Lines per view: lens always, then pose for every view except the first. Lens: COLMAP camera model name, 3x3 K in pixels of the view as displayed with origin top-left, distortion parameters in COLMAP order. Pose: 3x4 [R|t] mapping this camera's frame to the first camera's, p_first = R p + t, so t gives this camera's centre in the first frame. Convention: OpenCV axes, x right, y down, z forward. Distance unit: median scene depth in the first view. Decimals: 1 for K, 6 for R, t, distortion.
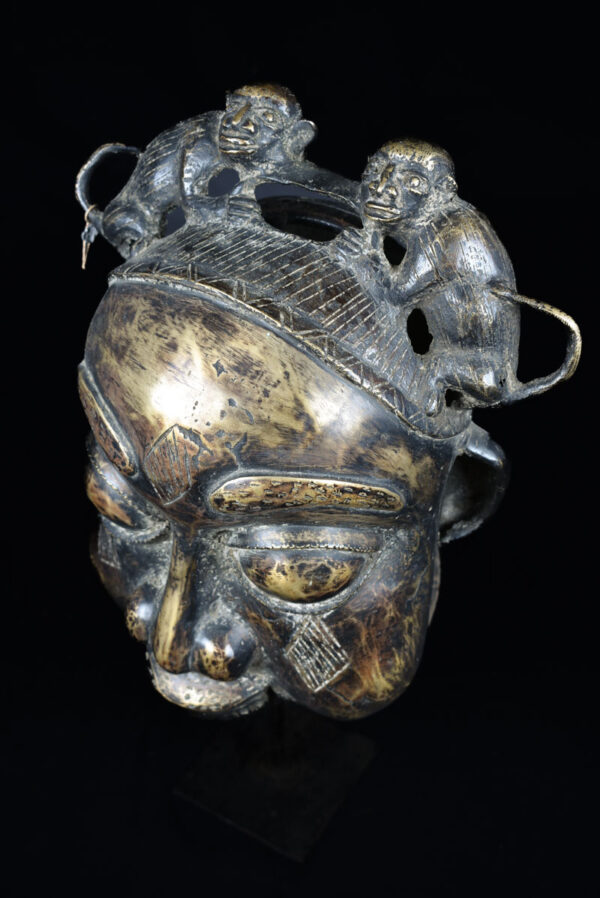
lens RADIAL K [[1164.0, 0, 296.9], [0, 1164.0, 450.0], [0, 0, 1]] dist [-0.022515, 0.000000]
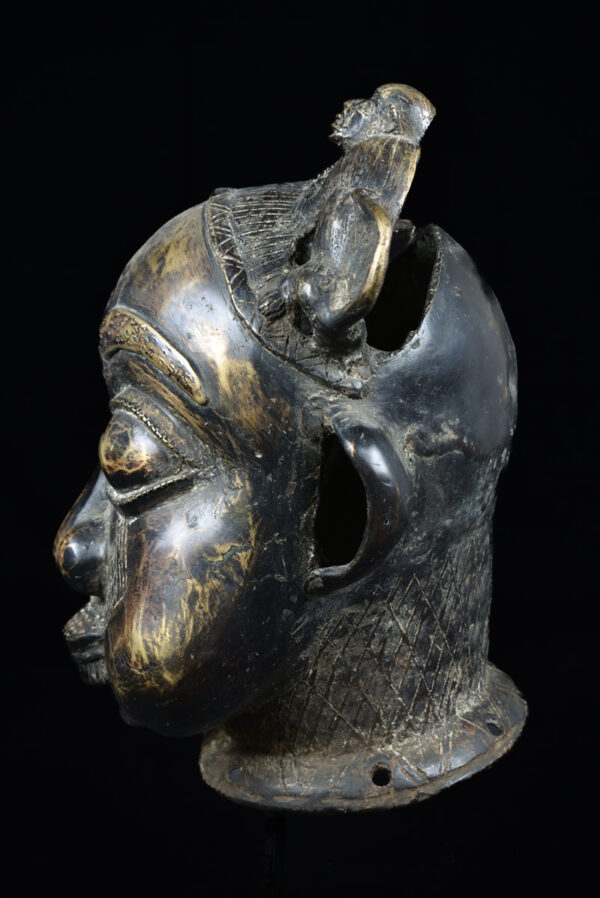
lens RADIAL K [[1340.5, 0, 300.5], [0, 1340.5, 448.2], [0, 0, 1]] dist [0.015251, 0.000000]
pose [[0.499586, 0.171182, -0.849182, 1.056990], [-0.633806, 0.740464, -0.223611, 0.270343], [0.590511, 0.649930, 0.478422, 0.576631]]
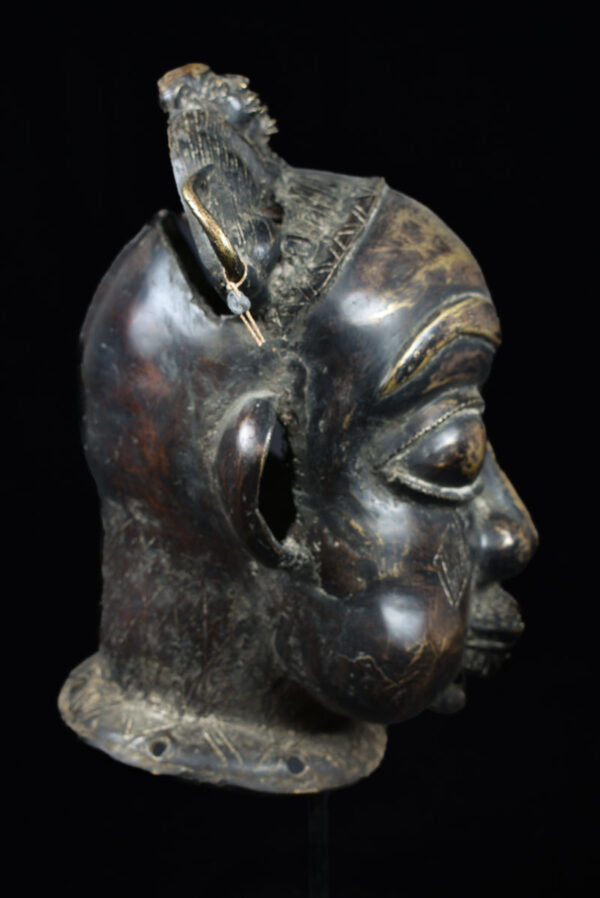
lens RADIAL K [[1340.5, 0, 301.5], [0, 1340.5, 455.6], [0, 0, 1]] dist [0.015251, 0.000000]
pose [[-0.468937, -0.179645, 0.864769, -1.118954], [0.632612, 0.614944, 0.470793, -0.592557], [-0.616360, 0.767835, -0.174725, 1.412174]]
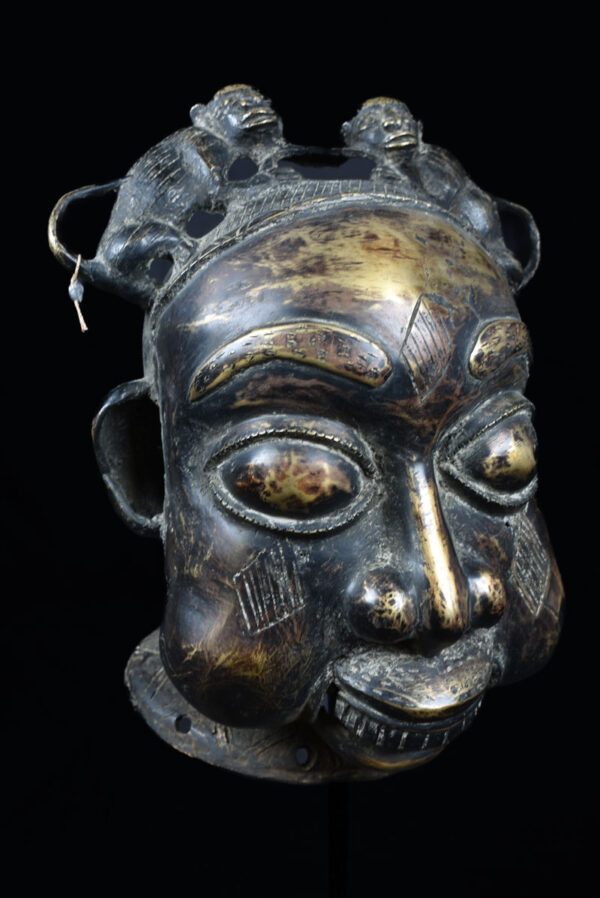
lens RADIAL K [[1265.7, 0, 305.5], [0, 1265.7, 442.0], [0, 0, 1]] dist [0.003370, 0.000000]
pose [[0.580173, -0.170507, 0.796447, -1.002907], [0.569514, 0.783985, -0.247025, 0.276136], [-0.582283, 0.596905, 0.551953, 0.520187]]
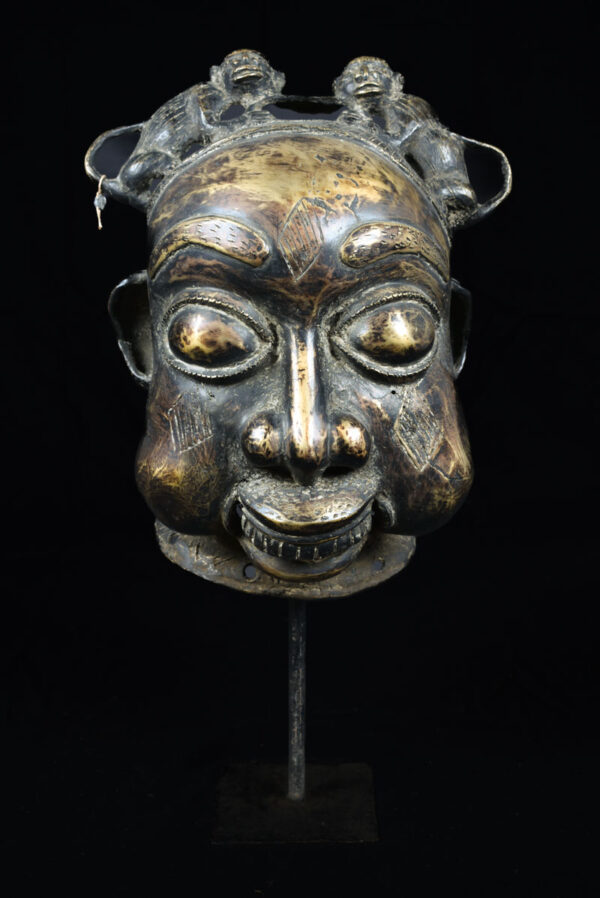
lens RADIAL K [[1239.3, 0, 302.6], [0, 1239.3, 447.7], [0, 0, 1]] dist [-0.045266, 0.000000]
pose [[0.847168, -0.105340, 0.520778, -0.810161], [0.371436, 0.818271, -0.438712, 0.769405], [-0.379924, 0.565098, 0.732340, 0.156416]]
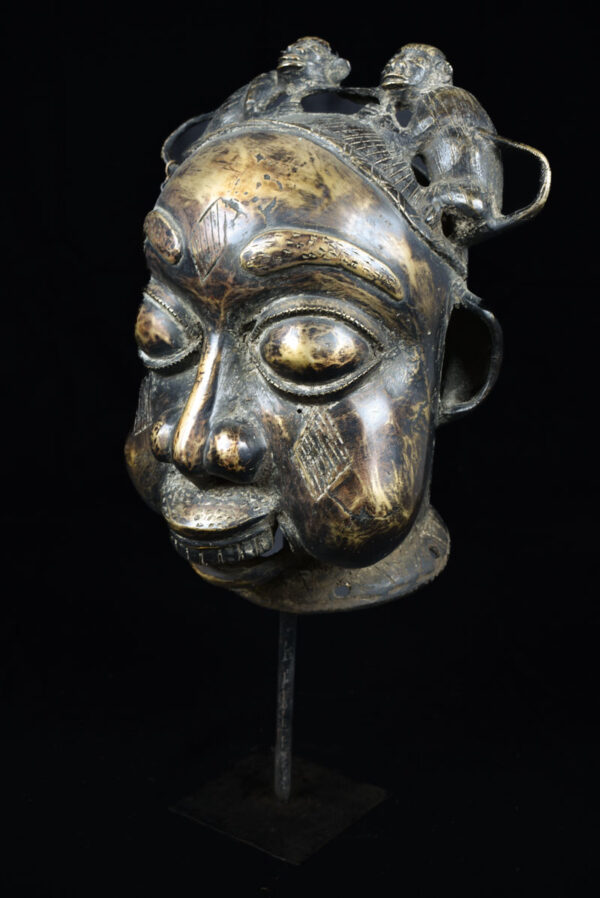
lens RADIAL K [[1239.3, 0, 297.4], [0, 1239.3, 448.4], [0, 0, 1]] dist [-0.045266, 0.000000]
pose [[0.995627, 0.060638, -0.071058, 0.084974], [-0.087963, 0.864623, -0.494662, 0.824580], [0.031443, 0.498749, 0.866176, -0.006368]]
